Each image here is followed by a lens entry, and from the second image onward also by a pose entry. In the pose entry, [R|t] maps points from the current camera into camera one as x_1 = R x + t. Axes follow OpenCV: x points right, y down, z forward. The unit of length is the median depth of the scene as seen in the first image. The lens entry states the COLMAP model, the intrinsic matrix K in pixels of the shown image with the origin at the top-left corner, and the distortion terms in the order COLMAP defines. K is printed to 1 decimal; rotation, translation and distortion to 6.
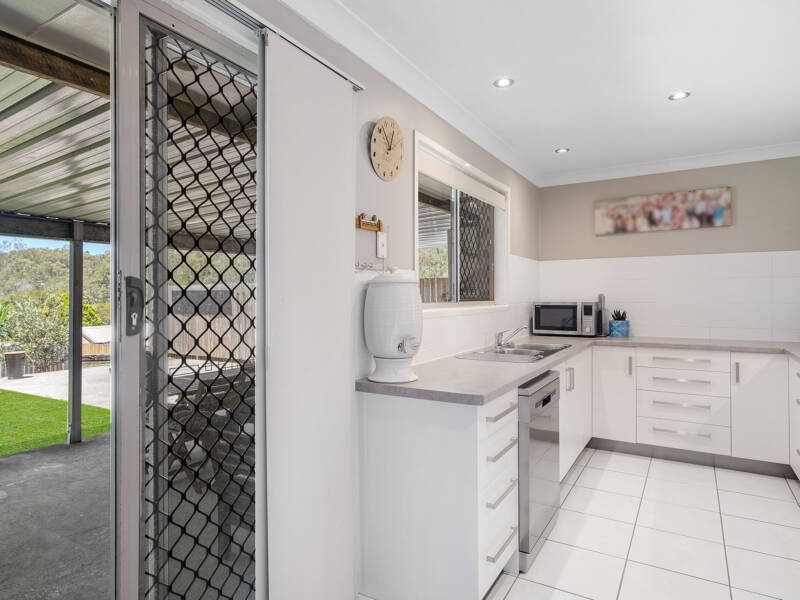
lens RADIAL K [[479.7, 0, 395.9], [0, 479.7, 297.7], [0, 0, 1]] dist [-0.006530, 0.003552]
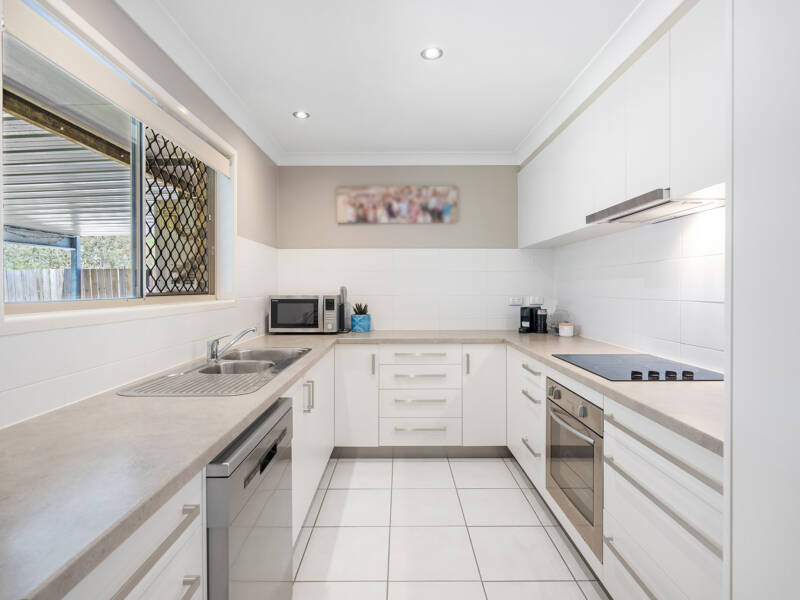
lens RADIAL K [[414.8, 0, 396.1], [0, 414.8, 291.5], [0, 0, 1]] dist [-0.009256, 0.003581]
pose [[0.856601, -0.001790, 0.515977, 0.108377], [0.000369, 0.999996, 0.002857, -0.000396], [-0.515980, -0.002257, 0.856598, 0.276684]]
